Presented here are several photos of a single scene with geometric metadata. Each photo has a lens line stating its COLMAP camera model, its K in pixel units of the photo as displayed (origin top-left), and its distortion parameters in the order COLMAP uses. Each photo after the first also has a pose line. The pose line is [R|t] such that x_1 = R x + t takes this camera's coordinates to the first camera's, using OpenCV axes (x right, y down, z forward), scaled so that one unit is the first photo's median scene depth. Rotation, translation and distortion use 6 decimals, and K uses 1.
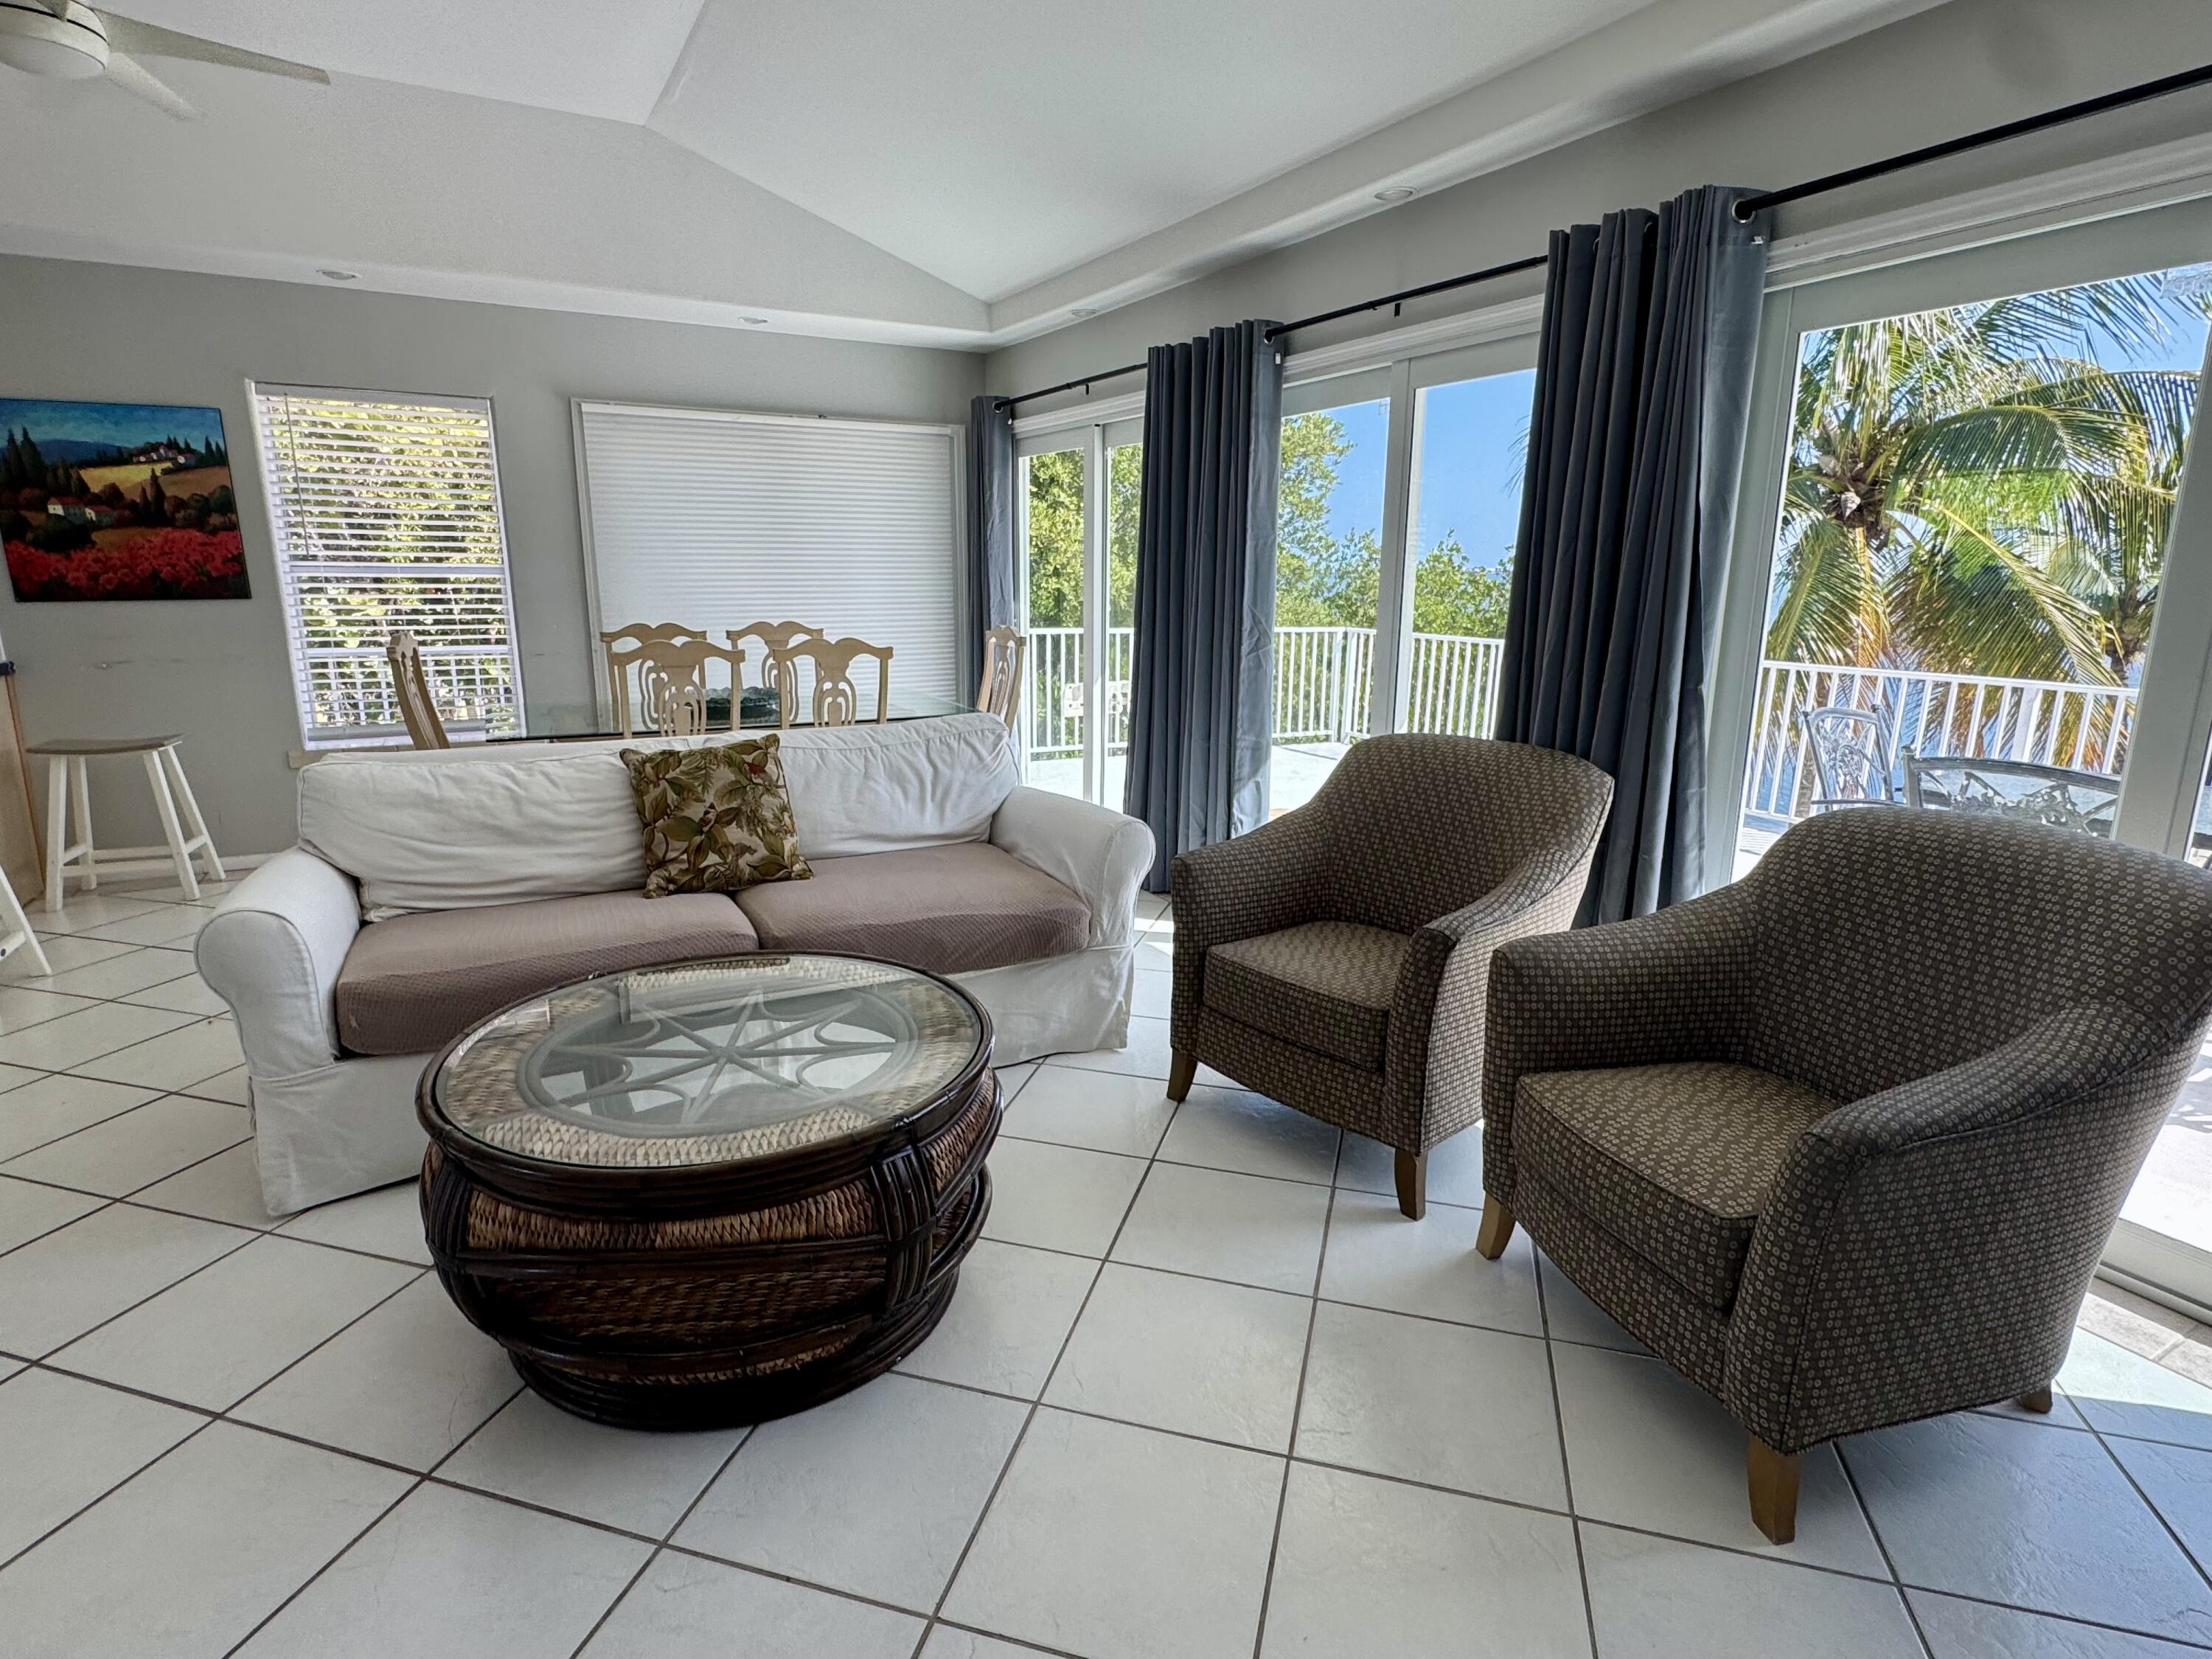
lens RADIAL K [[1153.4, 0, 1106.0], [0, 1153.4, 829.5], [0, 0, 1]] dist [-0.002993, -0.000644]
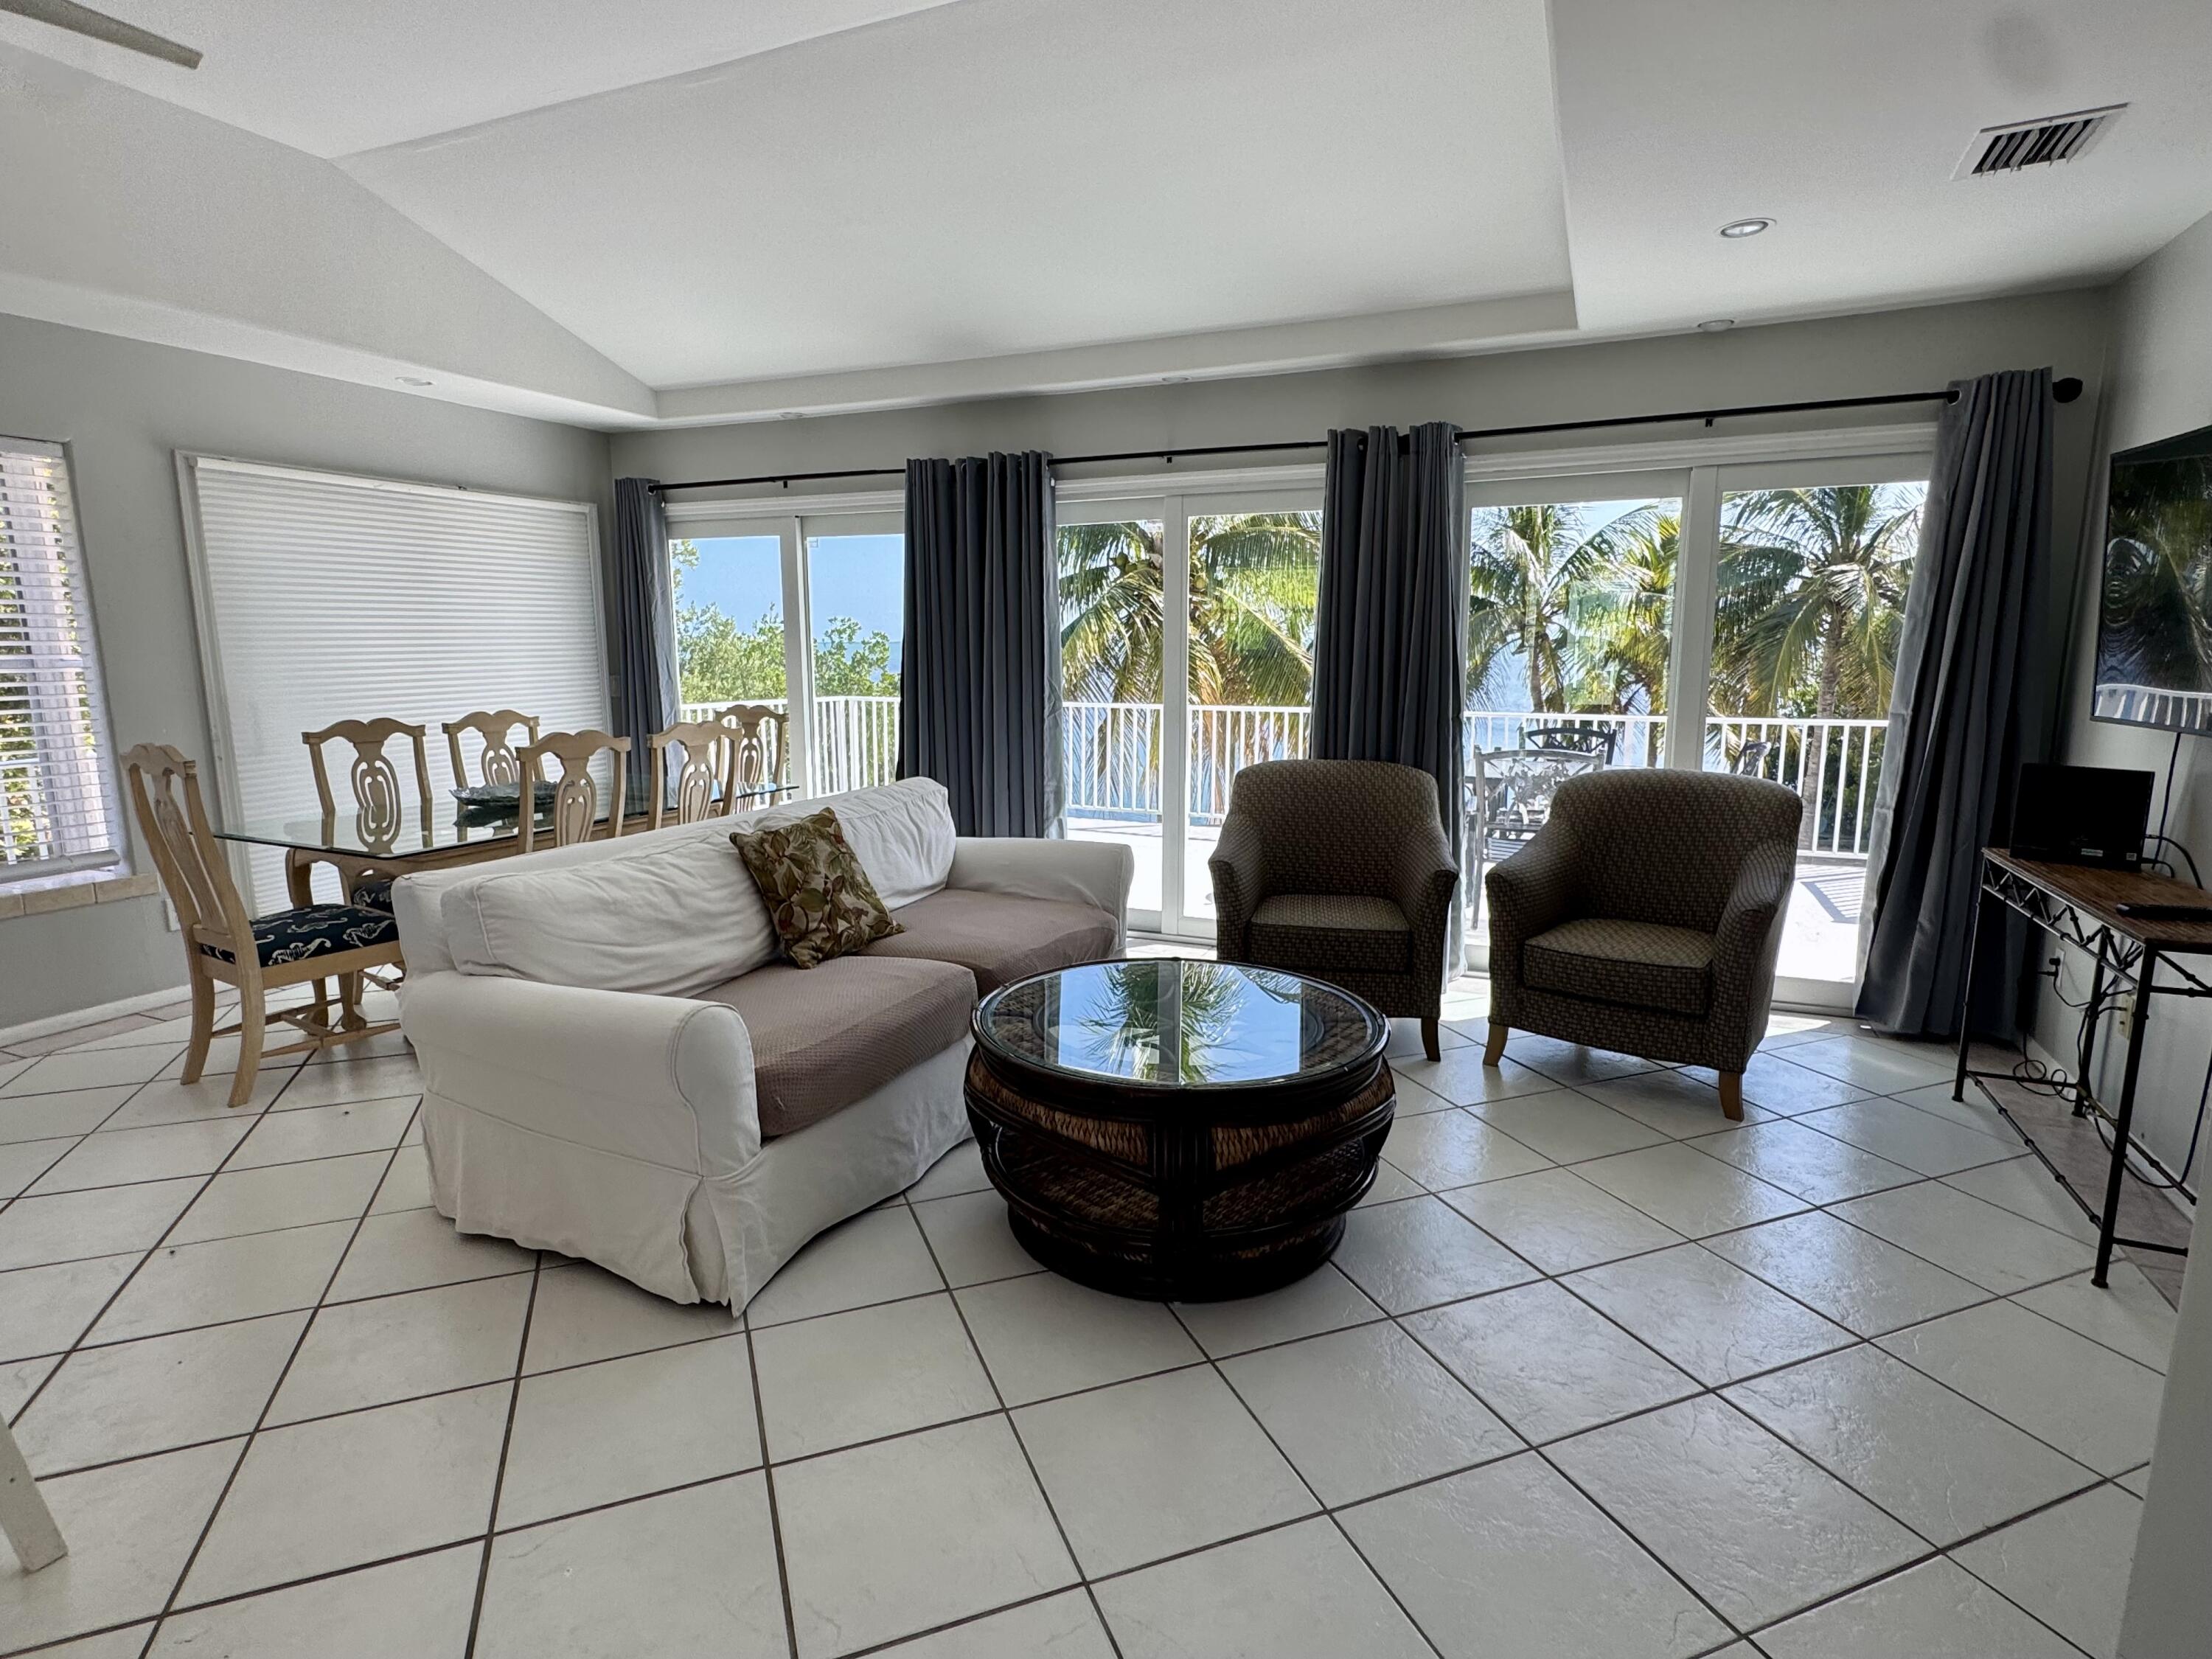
lens RADIAL K [[1153.4, 0, 1106.0], [0, 1153.4, 829.5], [0, 0, 1]] dist [-0.002993, -0.000644]
pose [[0.794337, -0.109826, 0.597467, -0.729196], [0.144035, 0.989526, -0.009601, -0.015090], [-0.590155, 0.093683, 0.801836, -0.011506]]
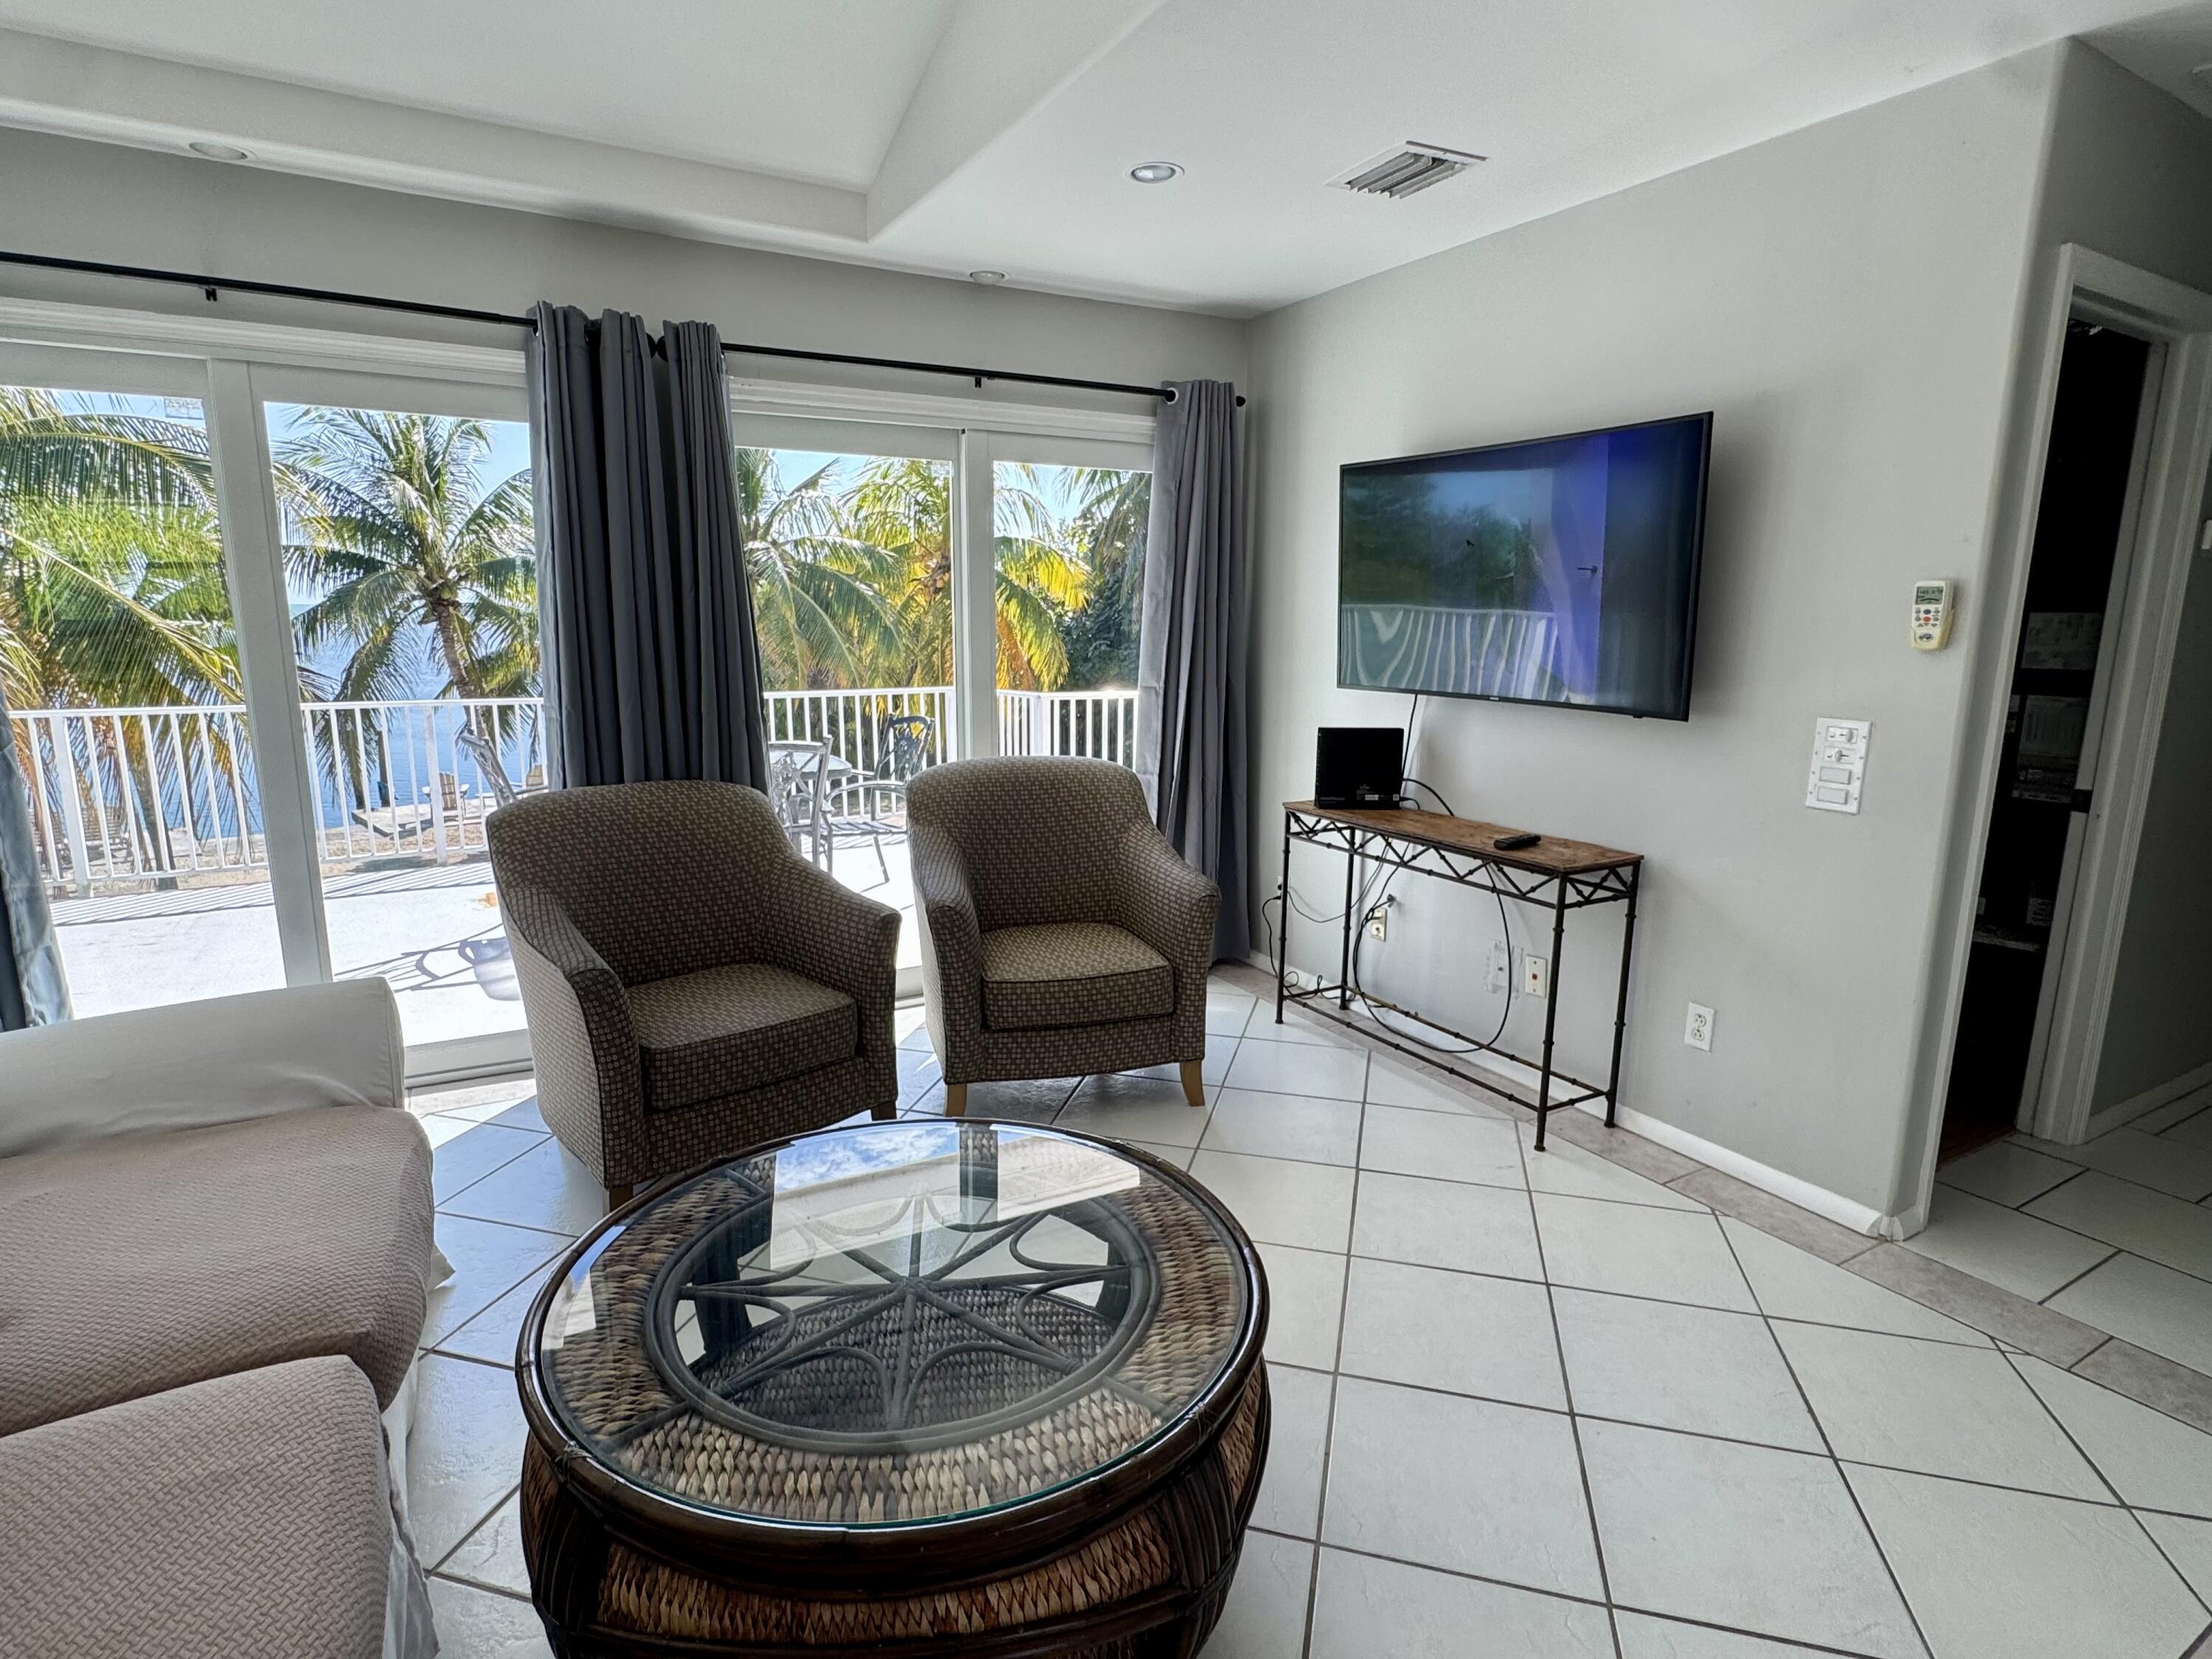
lens RADIAL K [[1147.3, 0, 1106.0], [0, 1147.3, 829.5], [0, 0, 1]] dist [0.003638, 0.000960]
pose [[-0.016799, -0.196464, 0.980367, -0.646160], [0.211801, 0.957555, 0.195522, -0.137453], [-0.977169, 0.210927, 0.025525, 0.504578]]
